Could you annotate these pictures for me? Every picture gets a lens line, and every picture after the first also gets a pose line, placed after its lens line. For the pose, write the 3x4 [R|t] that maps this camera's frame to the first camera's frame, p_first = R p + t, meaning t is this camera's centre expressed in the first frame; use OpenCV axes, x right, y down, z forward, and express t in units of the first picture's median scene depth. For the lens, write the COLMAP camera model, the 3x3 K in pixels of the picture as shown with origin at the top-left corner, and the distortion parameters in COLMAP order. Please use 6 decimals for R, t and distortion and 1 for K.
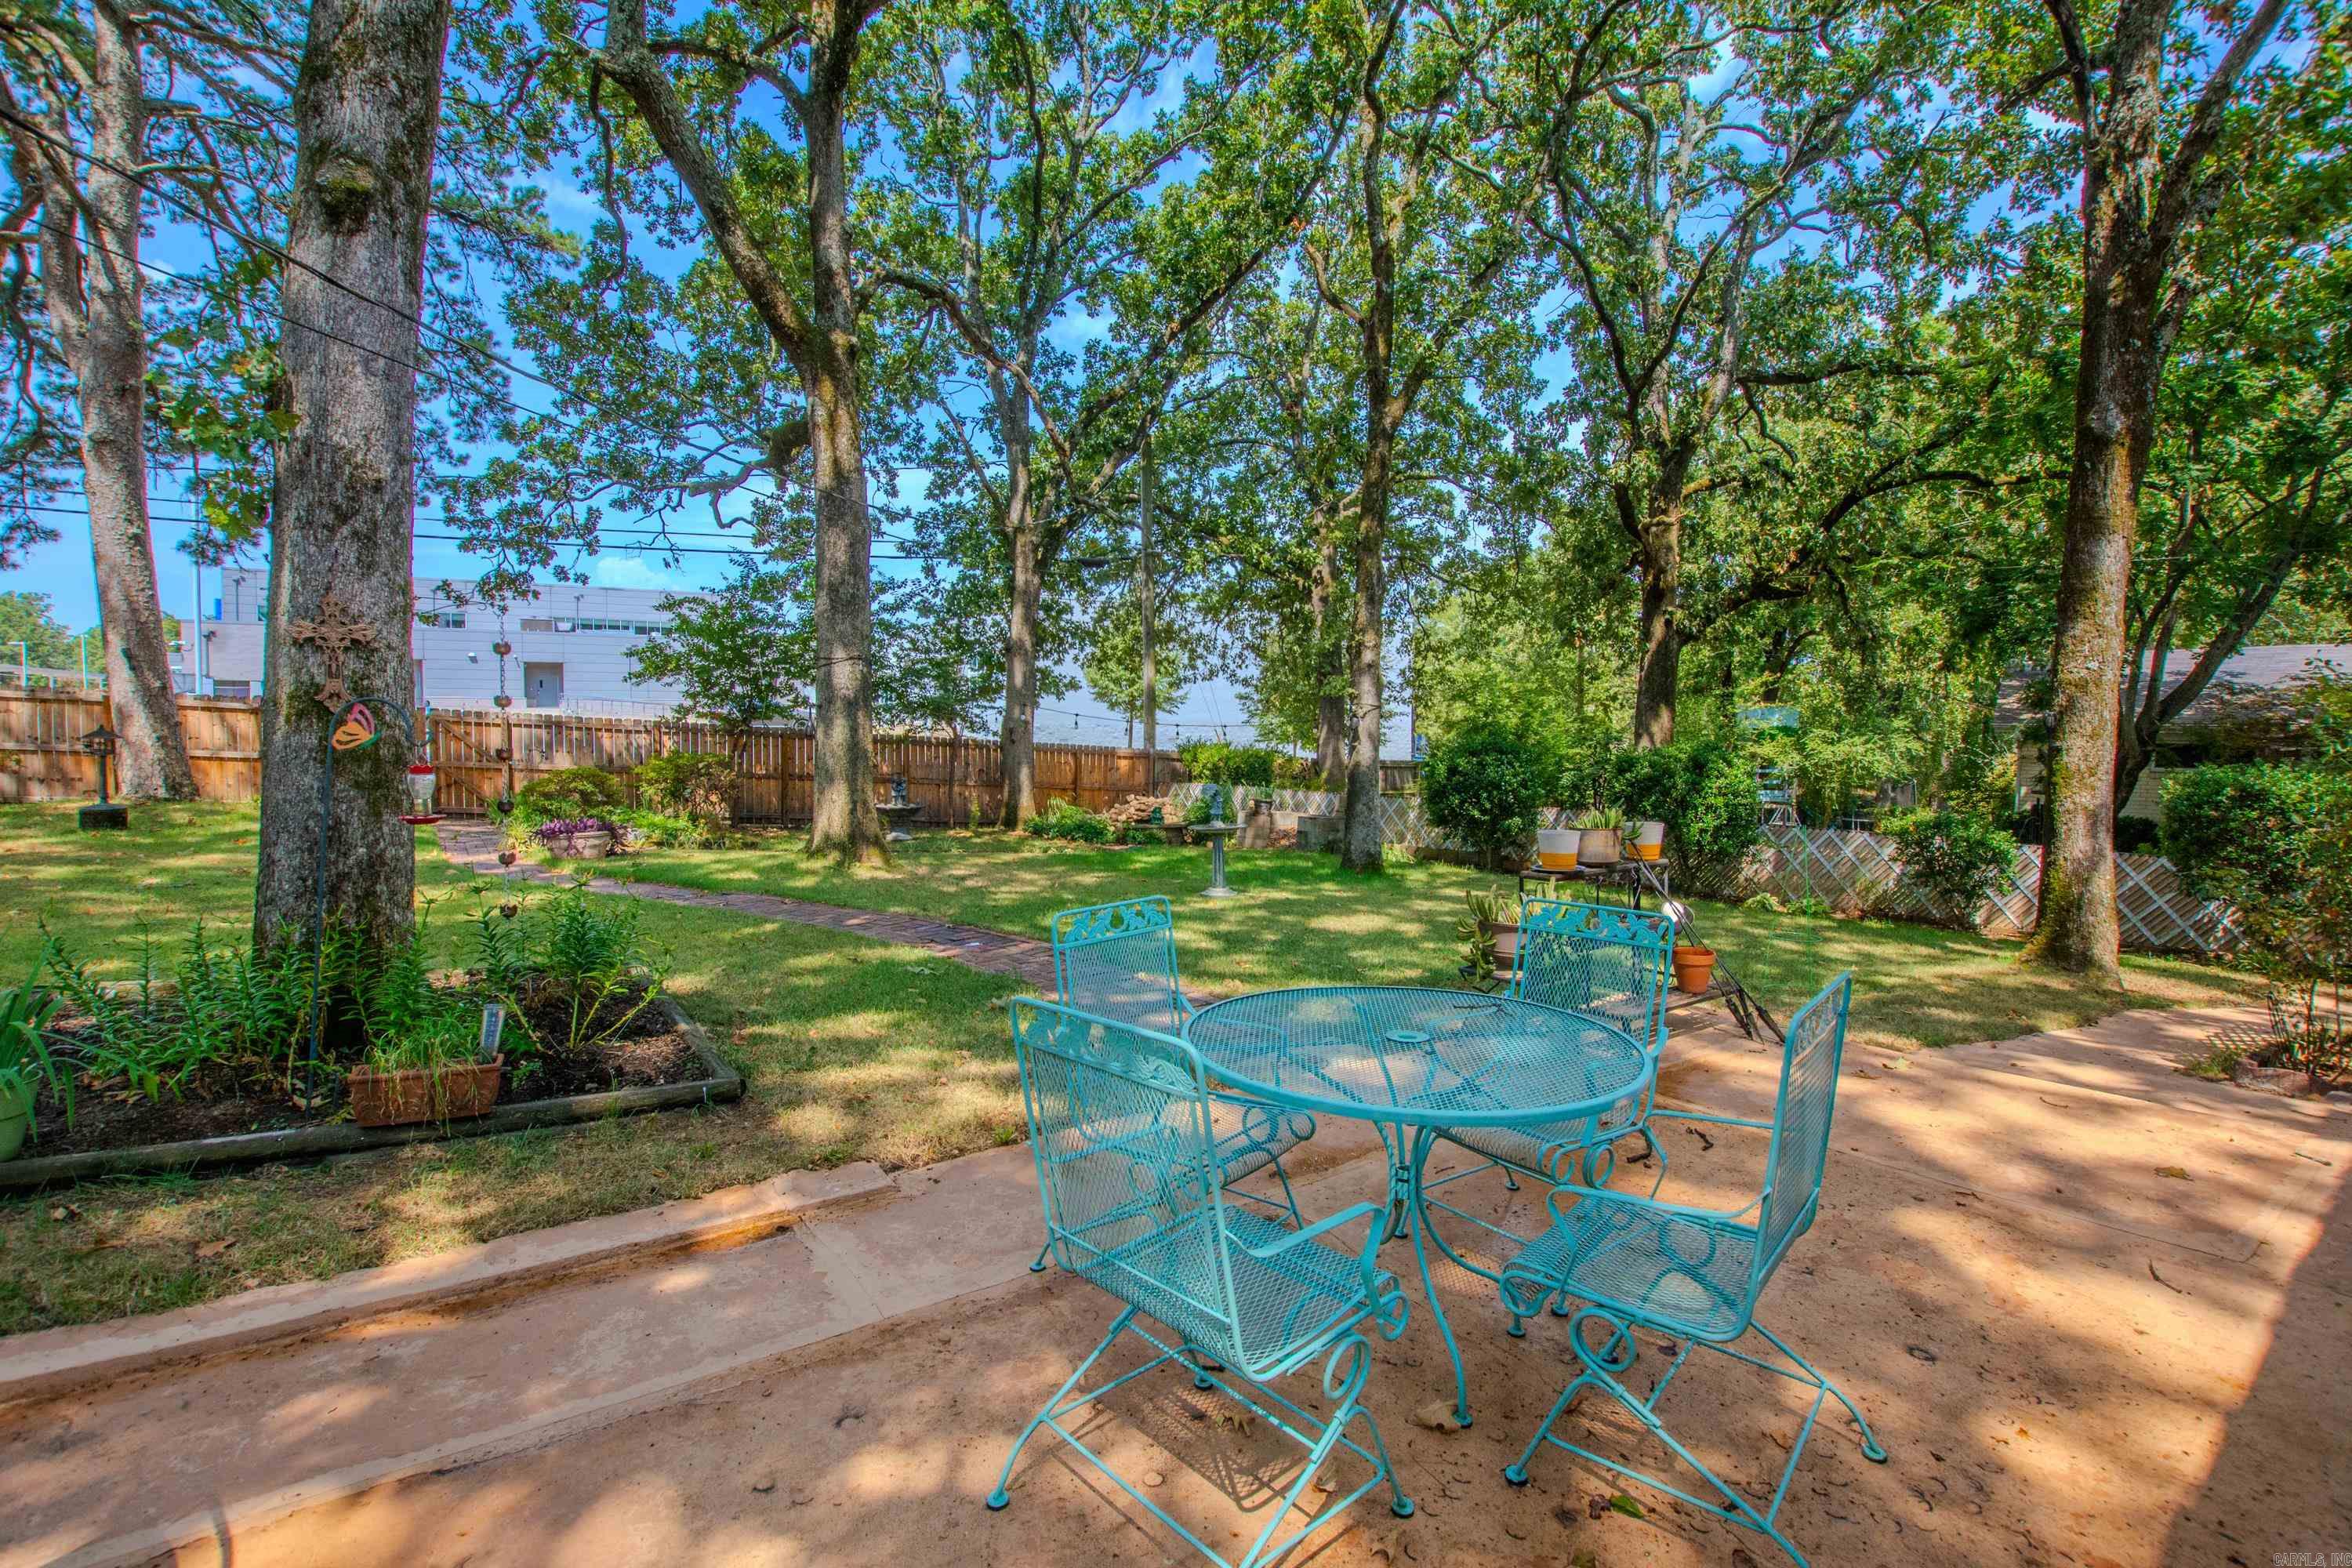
lens RADIAL K [[1021.0, 0, 1181.2], [0, 1021.0, 743.1], [0, 0, 1]] dist [-0.032843, -0.000133]
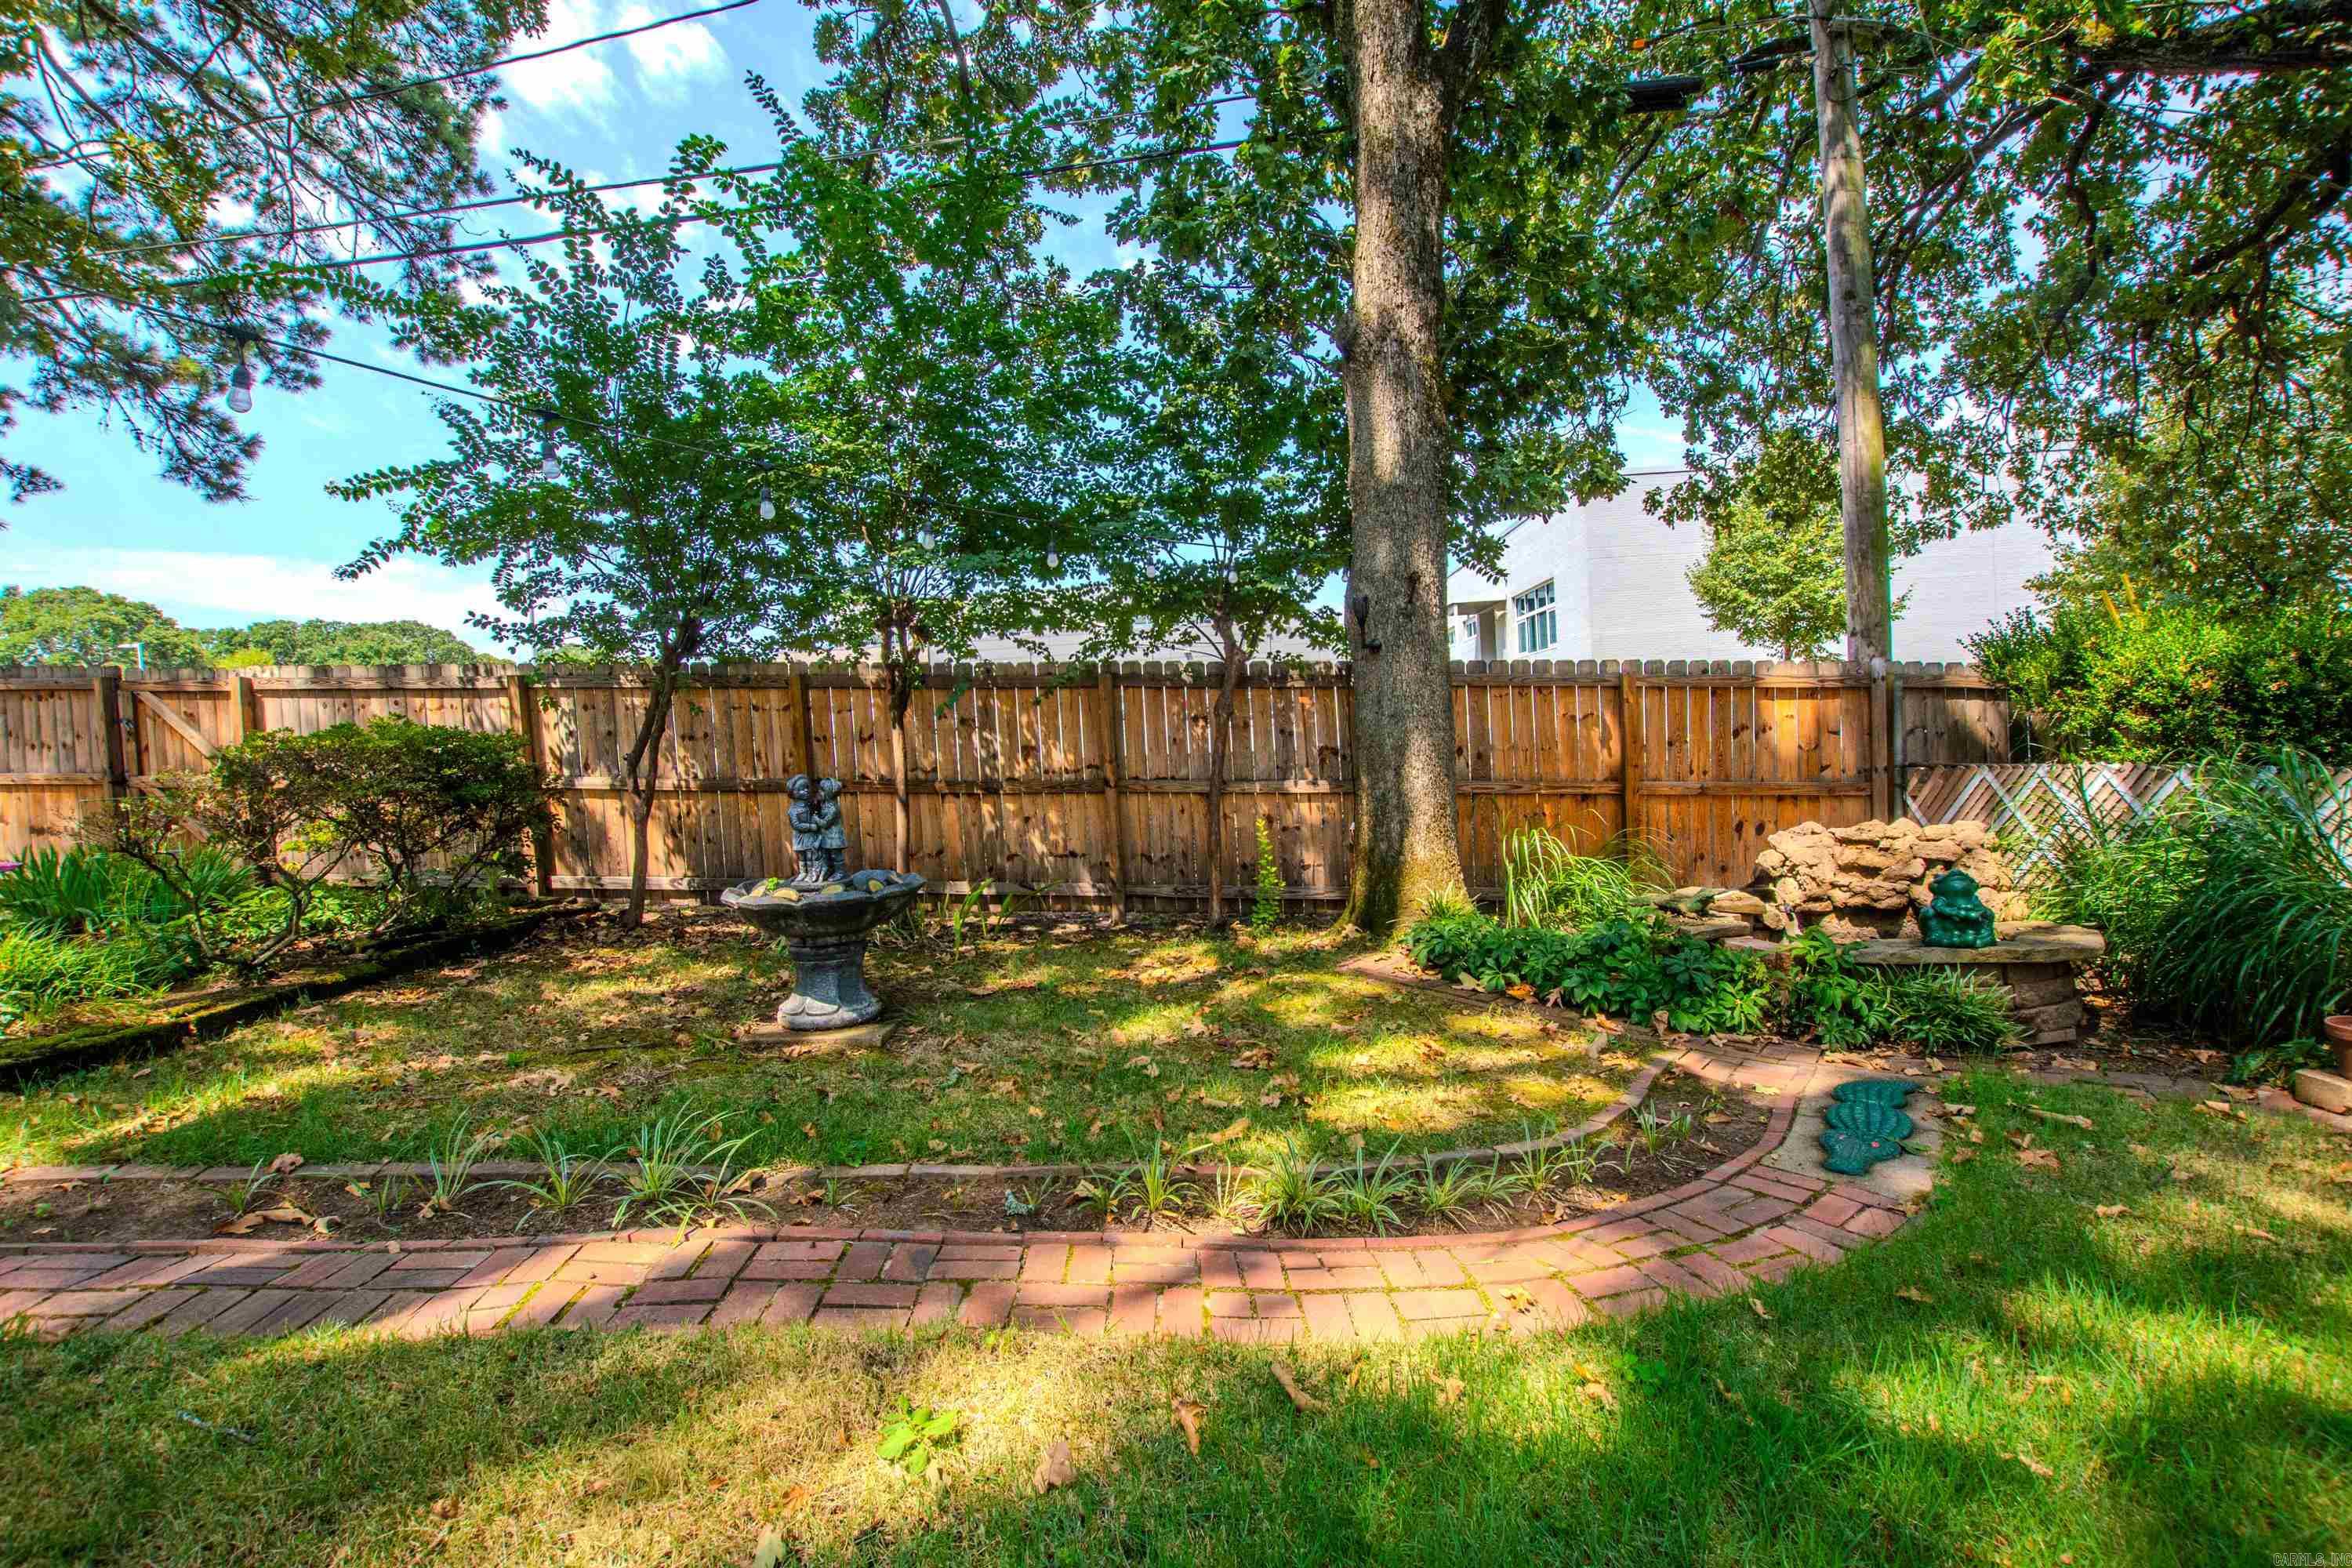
lens RADIAL K [[1067.5, 0, 1174.8], [0, 1067.5, 780.3], [0, 0, 1]] dist [-0.027654, 0.000885]
pose [[0.844267, -0.026208, -0.535282, -0.046865], [0.050498, 0.998250, 0.030772, 0.023681], [0.533539, -0.053010, 0.844113, 0.683406]]
